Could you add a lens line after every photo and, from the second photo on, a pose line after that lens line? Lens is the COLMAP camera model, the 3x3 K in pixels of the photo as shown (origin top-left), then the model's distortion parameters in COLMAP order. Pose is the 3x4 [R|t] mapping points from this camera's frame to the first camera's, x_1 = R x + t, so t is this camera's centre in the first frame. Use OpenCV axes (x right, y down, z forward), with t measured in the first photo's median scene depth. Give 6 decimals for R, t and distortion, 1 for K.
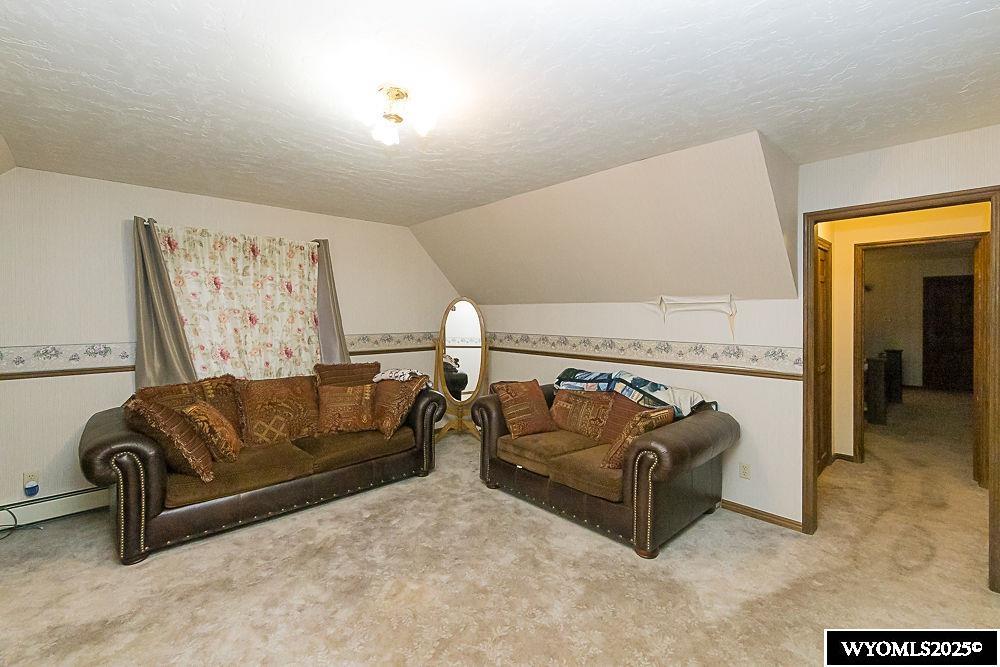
lens RADIAL K [[434.7, 0, 501.1], [0, 434.7, 314.2], [0, 0, 1]] dist [-0.001573, -0.000127]
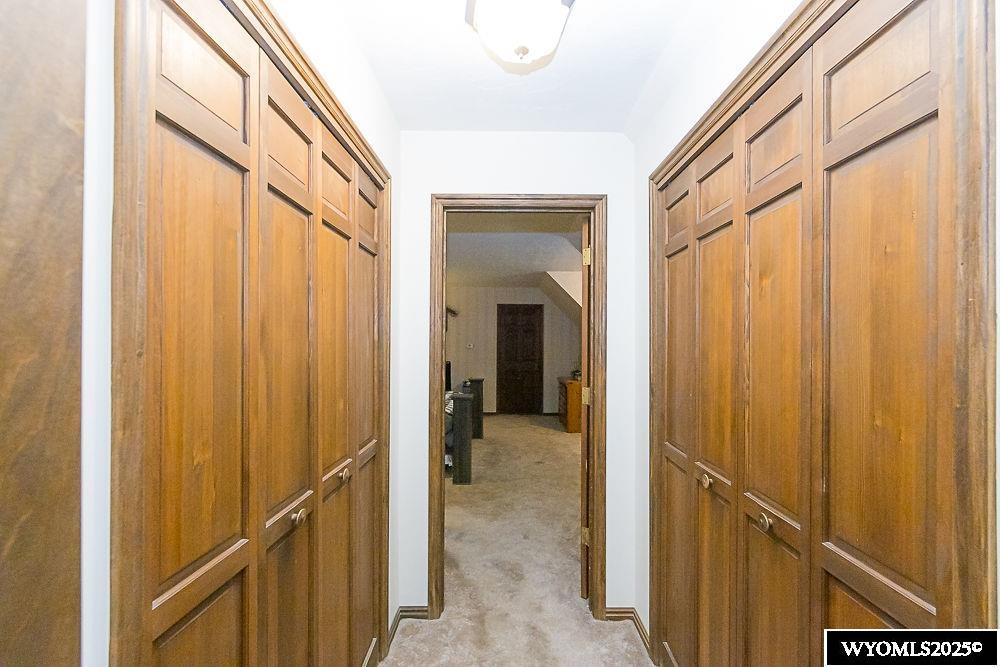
lens RADIAL K [[429.7, 0, 500.0], [0, 429.7, 333.5], [0, 0, 1]] dist [0.000805, 0.000051]
pose [[0.694750, 0.020428, 0.718961, 0.357014], [-0.000898, 0.999620, -0.027534, 0.014539], [-0.719251, 0.018484, 0.694504, 0.415005]]
